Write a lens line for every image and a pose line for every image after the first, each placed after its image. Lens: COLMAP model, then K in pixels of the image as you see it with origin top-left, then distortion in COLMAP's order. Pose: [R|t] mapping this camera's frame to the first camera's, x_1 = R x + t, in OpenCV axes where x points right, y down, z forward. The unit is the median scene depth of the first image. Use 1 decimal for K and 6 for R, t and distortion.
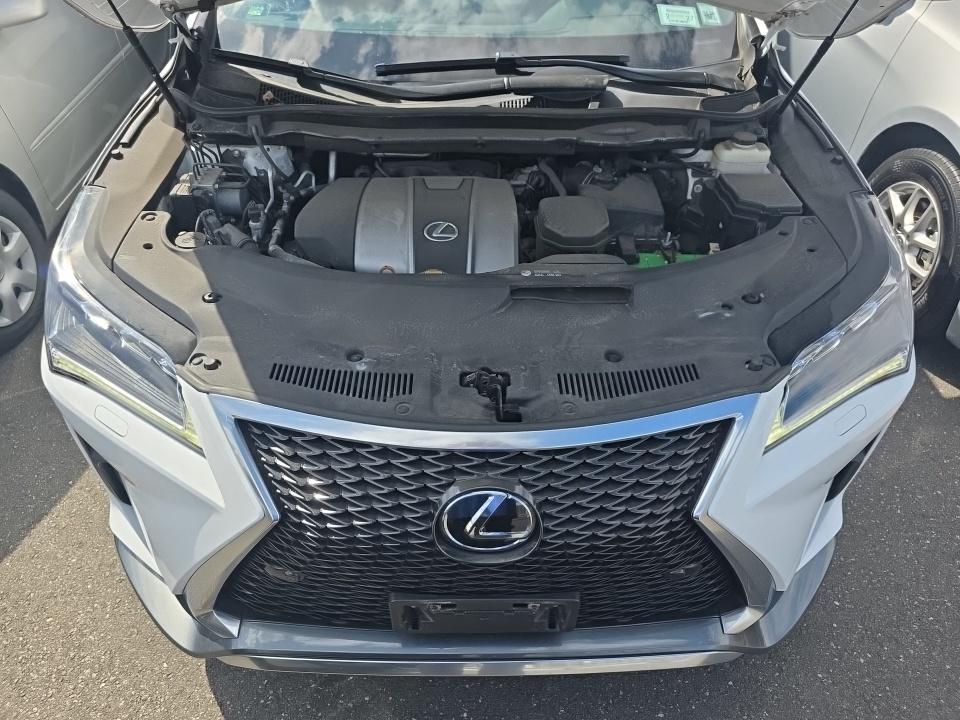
lens RADIAL K [[646.7, 0, 480.1], [0, 646.7, 321.4], [0, 0, 1]] dist [0.000577, -0.023589]
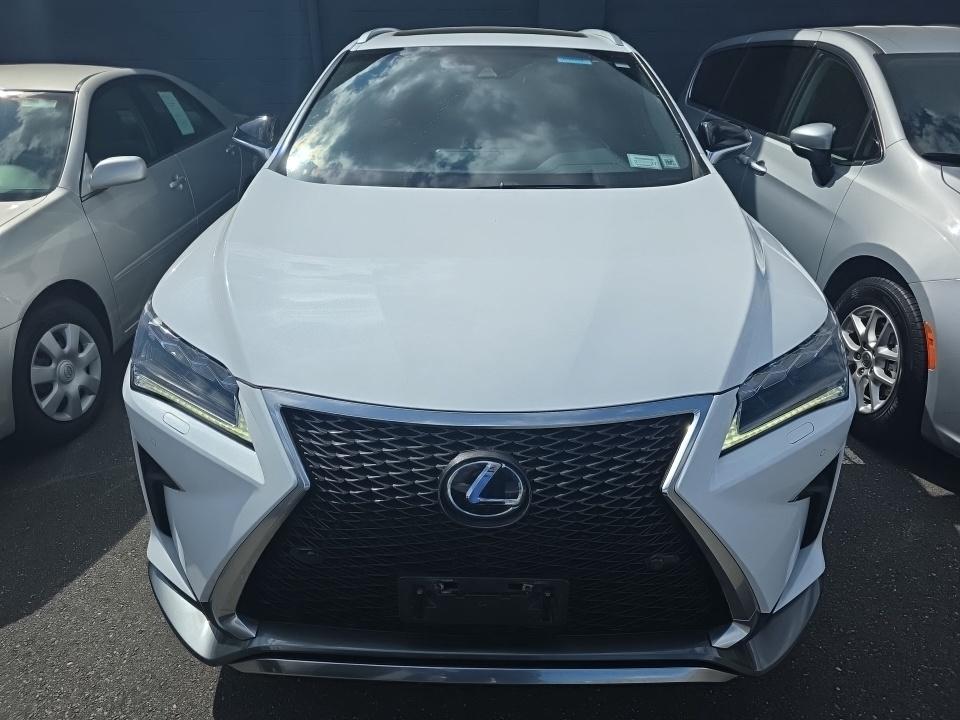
lens RADIAL K [[646.7, 0, 480.1], [0, 646.7, 321.4], [0, 0, 1]] dist [0.000577, -0.023589]
pose [[0.999516, 0.003622, -0.030898, 0.031220], [-0.012990, 0.951056, -0.308746, 0.314059], [0.028267, 0.308998, 0.950643, -0.179214]]
